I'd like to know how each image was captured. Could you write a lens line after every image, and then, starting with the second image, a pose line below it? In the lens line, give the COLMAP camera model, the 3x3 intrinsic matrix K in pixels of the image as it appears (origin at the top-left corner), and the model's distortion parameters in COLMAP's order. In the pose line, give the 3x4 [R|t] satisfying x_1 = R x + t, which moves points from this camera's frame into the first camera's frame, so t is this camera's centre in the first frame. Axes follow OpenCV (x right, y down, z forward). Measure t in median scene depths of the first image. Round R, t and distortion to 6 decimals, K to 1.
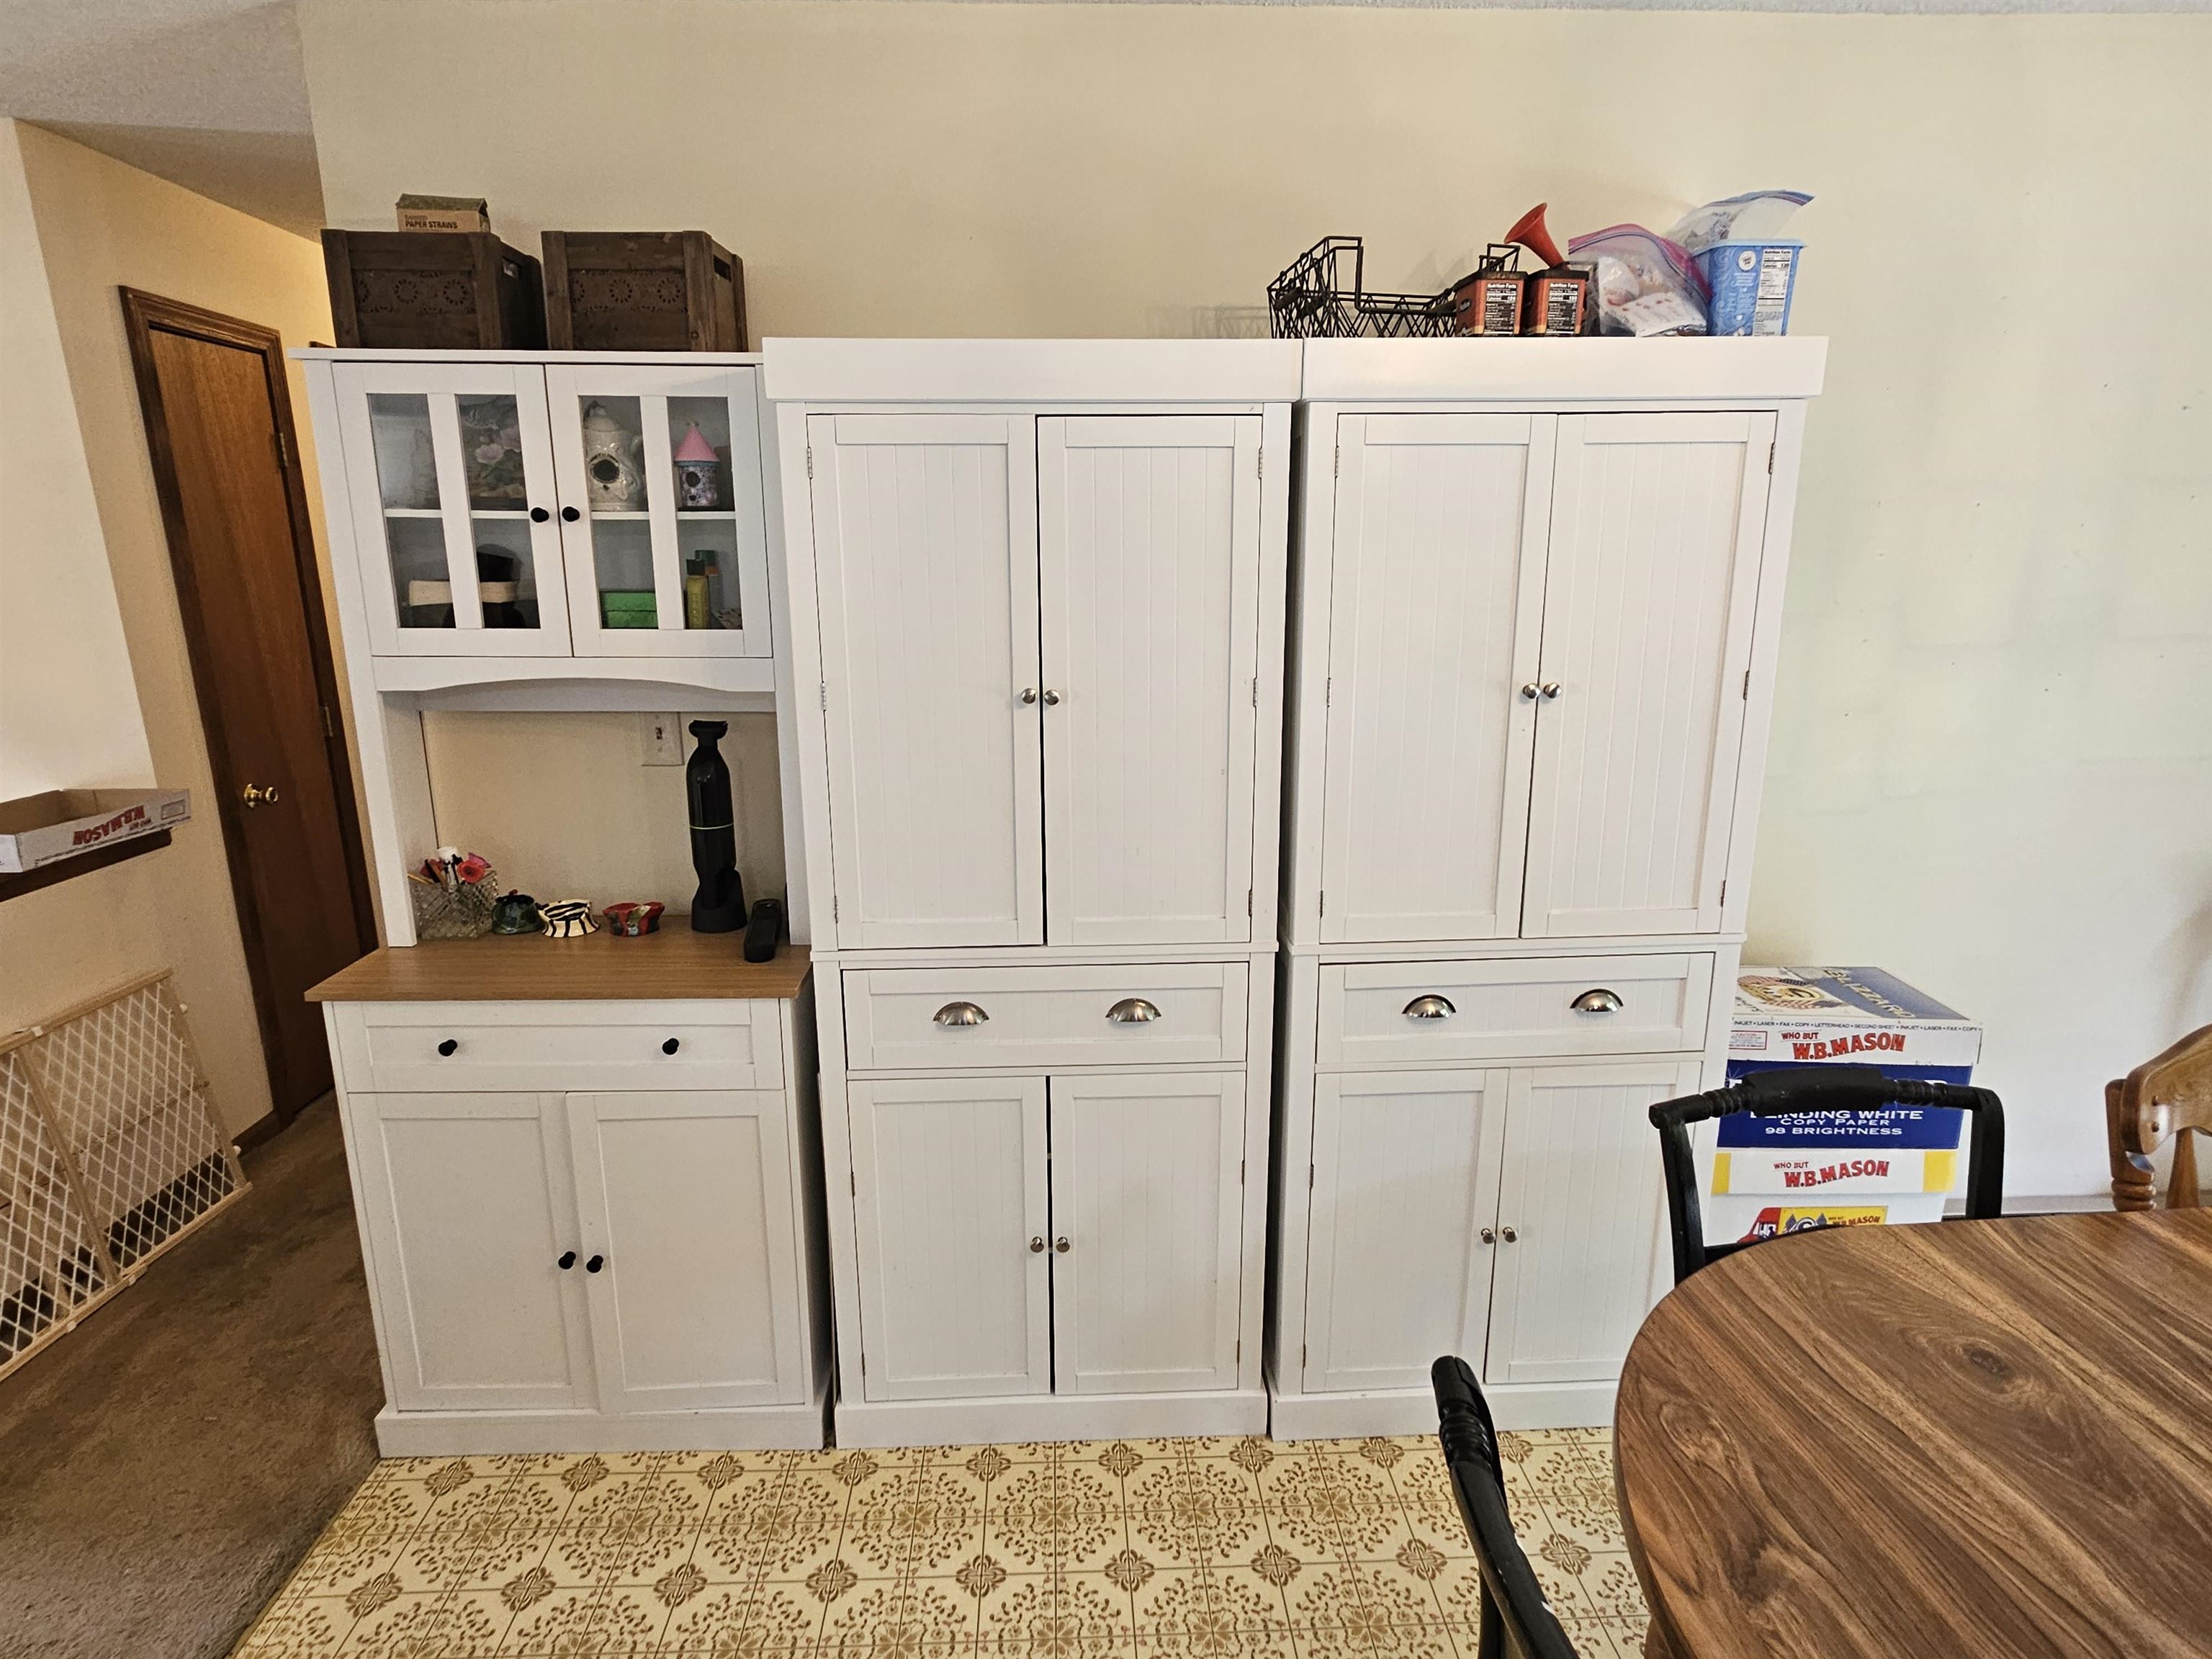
lens RADIAL K [[1169.5, 0, 1092.4], [0, 1169.5, 822.4], [0, 0, 1]] dist [0.005941, -0.000979]
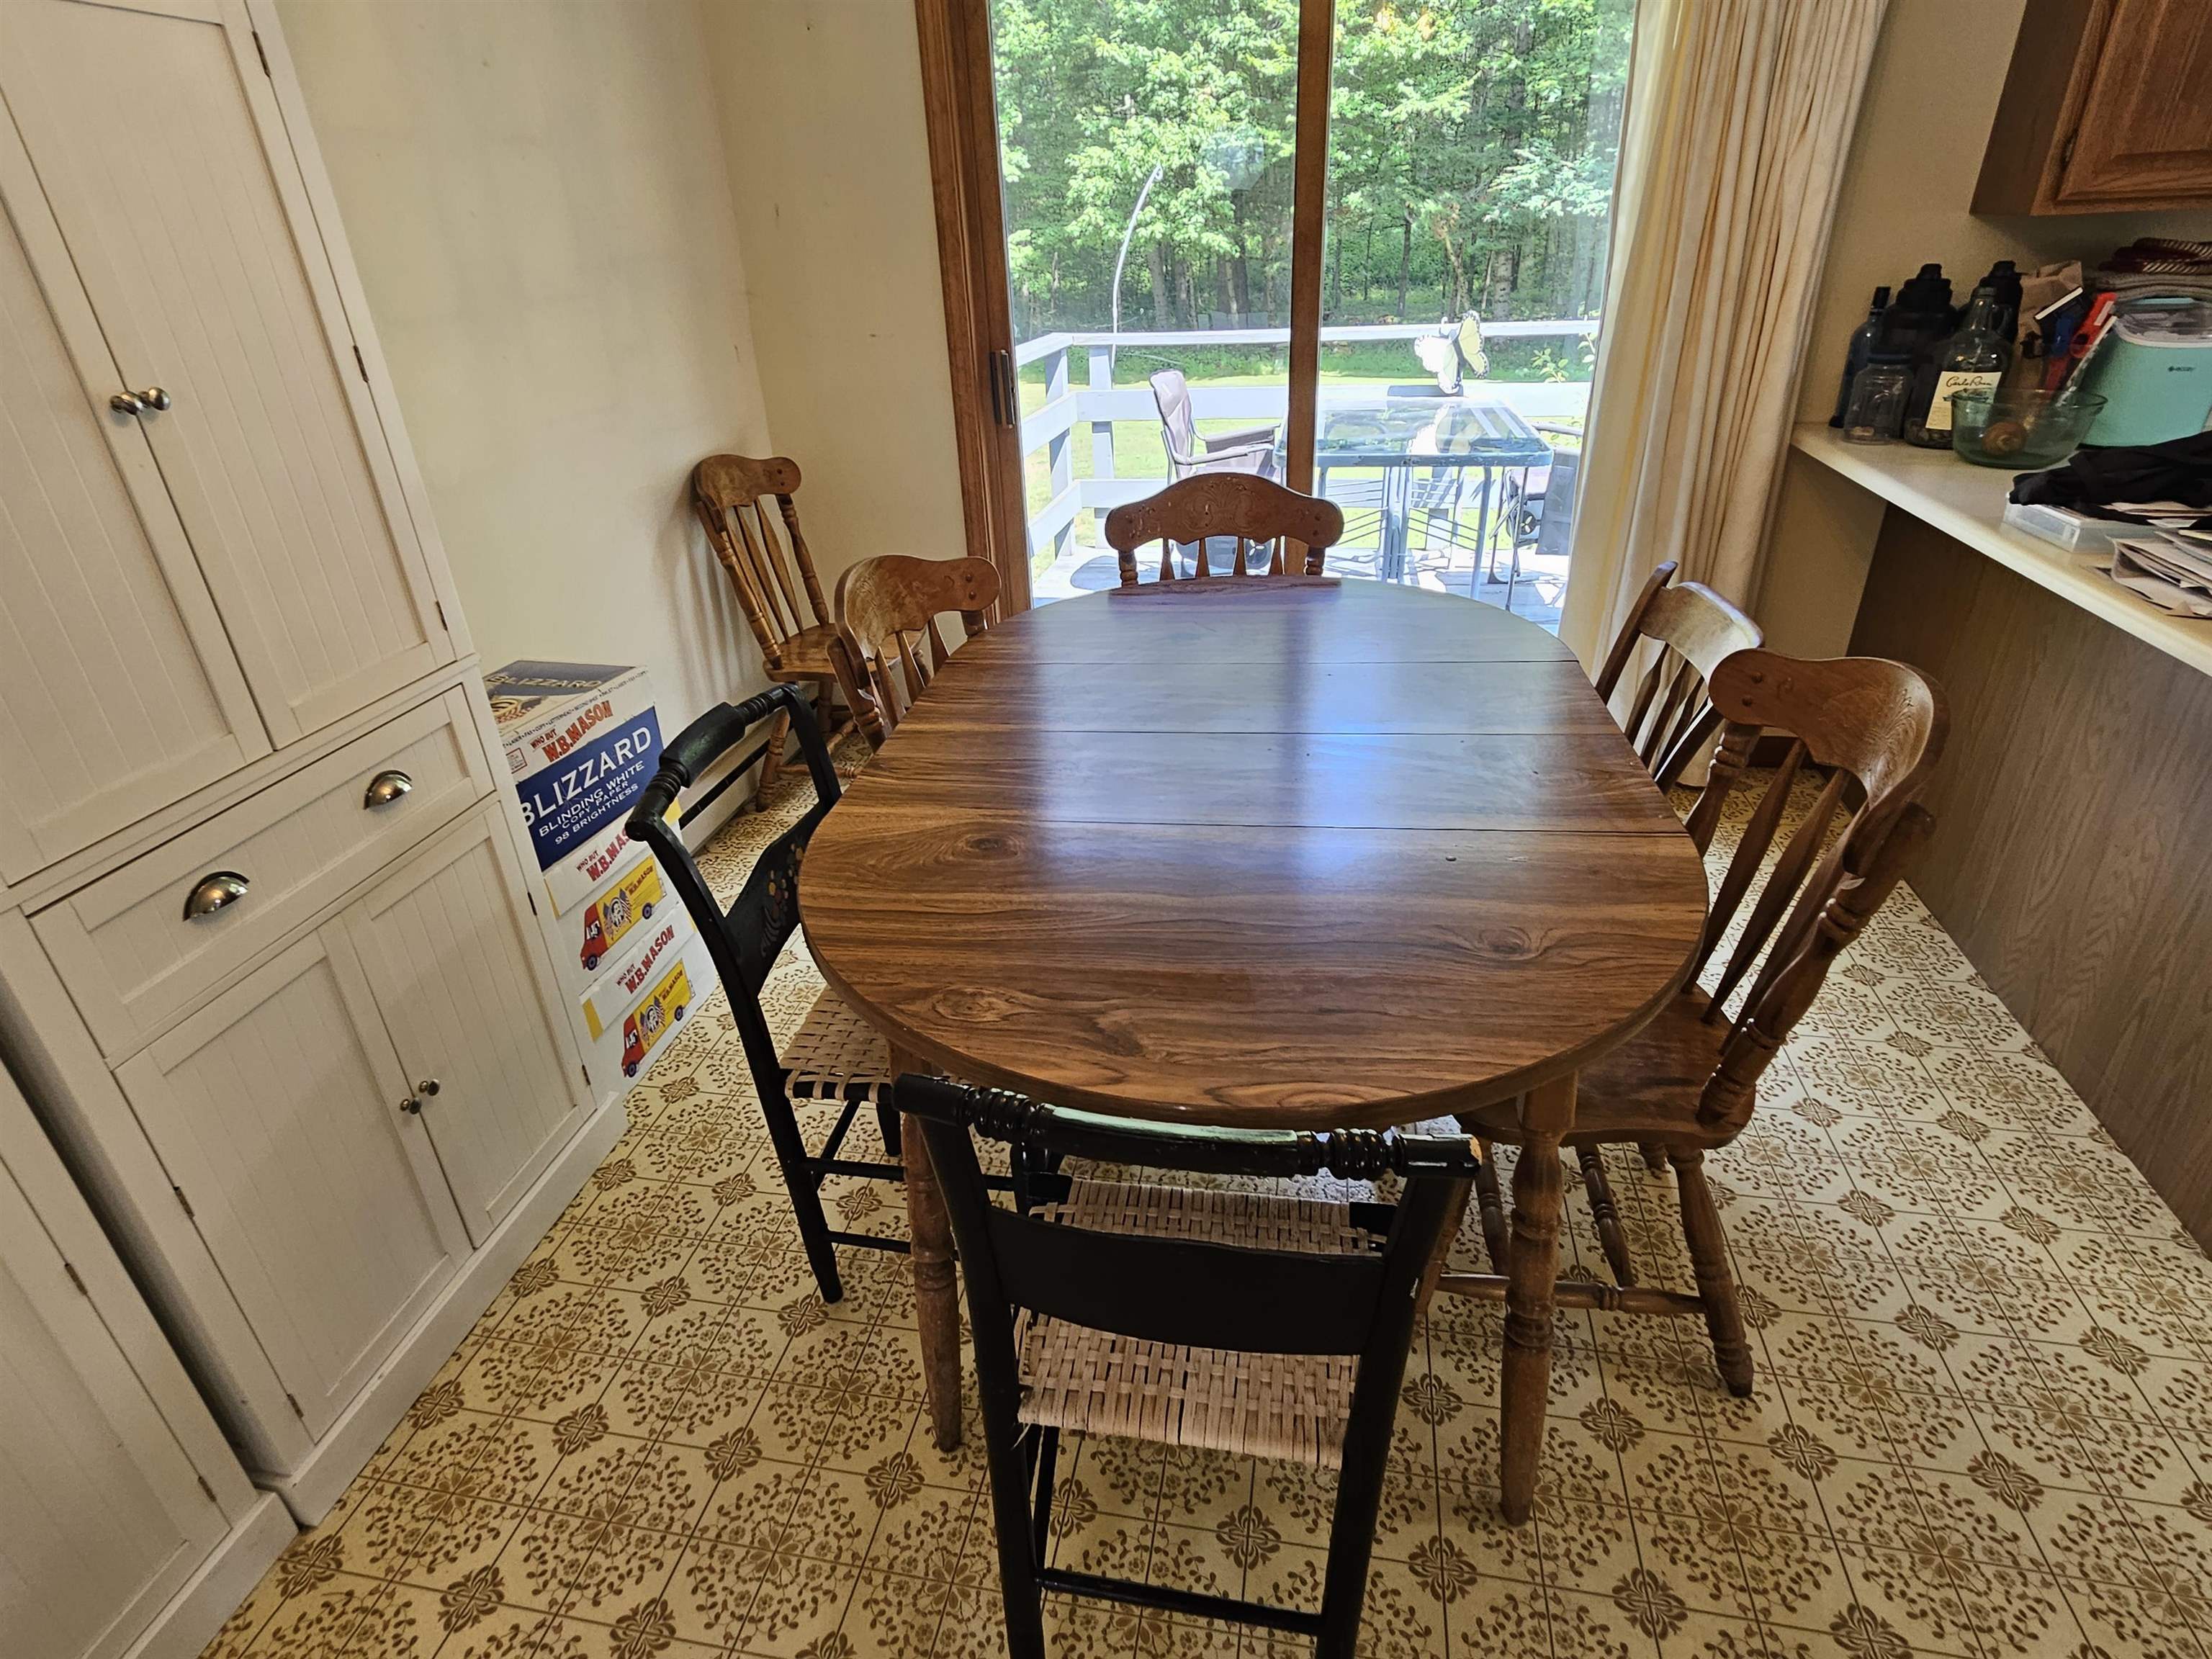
lens RADIAL K [[1169.5, 0, 1104.6], [0, 1169.5, 823.1], [0, 0, 1]] dist [0.005941, -0.000979]
pose [[0.245544, -0.447467, 0.859931, -0.156067], [0.263520, 0.884494, 0.385003, -0.009197], [-0.932880, 0.132074, 0.335099, 0.242479]]
